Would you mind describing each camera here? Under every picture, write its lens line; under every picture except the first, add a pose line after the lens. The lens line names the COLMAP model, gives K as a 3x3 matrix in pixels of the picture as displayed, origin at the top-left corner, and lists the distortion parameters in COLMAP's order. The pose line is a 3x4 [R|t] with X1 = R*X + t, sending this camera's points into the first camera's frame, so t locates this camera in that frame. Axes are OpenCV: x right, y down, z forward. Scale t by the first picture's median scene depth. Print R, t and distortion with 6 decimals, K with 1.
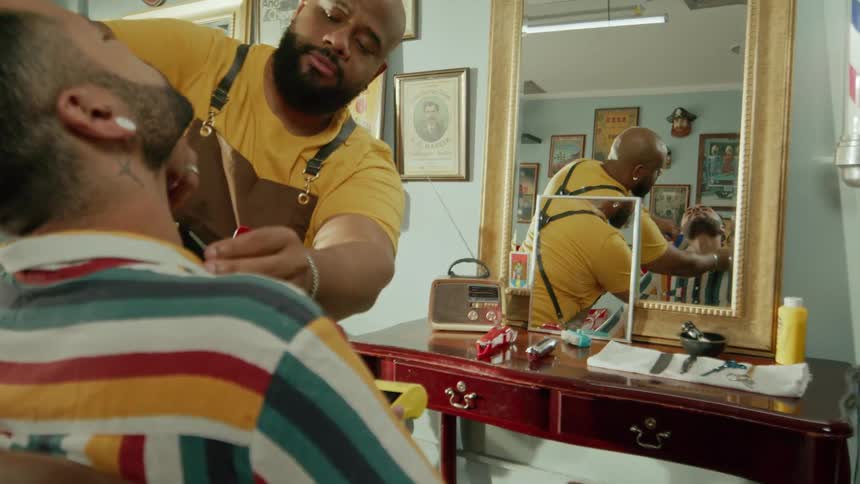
lens RADIAL K [[697.5, 0, 442.2], [0, 697.5, 229.8], [0, 0, 1]] dist [-0.044786, 0.032453]
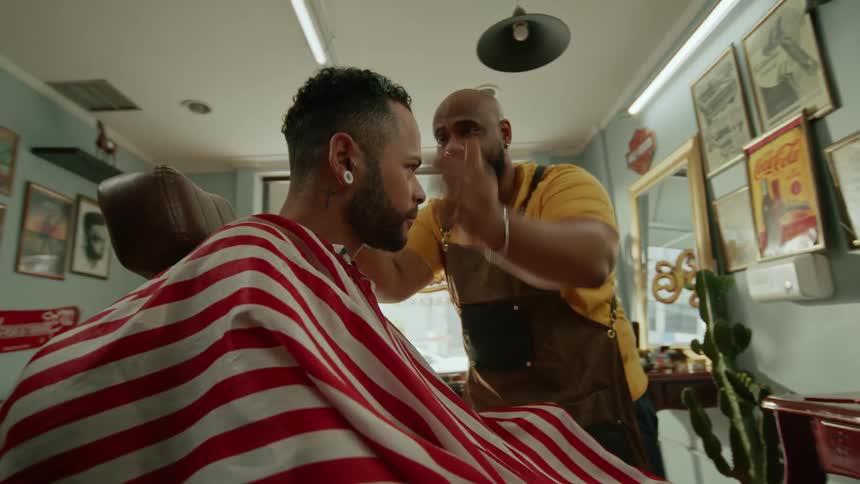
lens RADIAL K [[472.3, 0, 429.1], [0, 472.3, 241.2], [0, 0, 1]] dist [-0.006747, 0.002965]
pose [[0.522981, -0.218265, -0.823924, 0.200104], [-0.004111, 0.965999, -0.258512, 0.108654], [0.852334, 0.138584, 0.504302, 0.192561]]
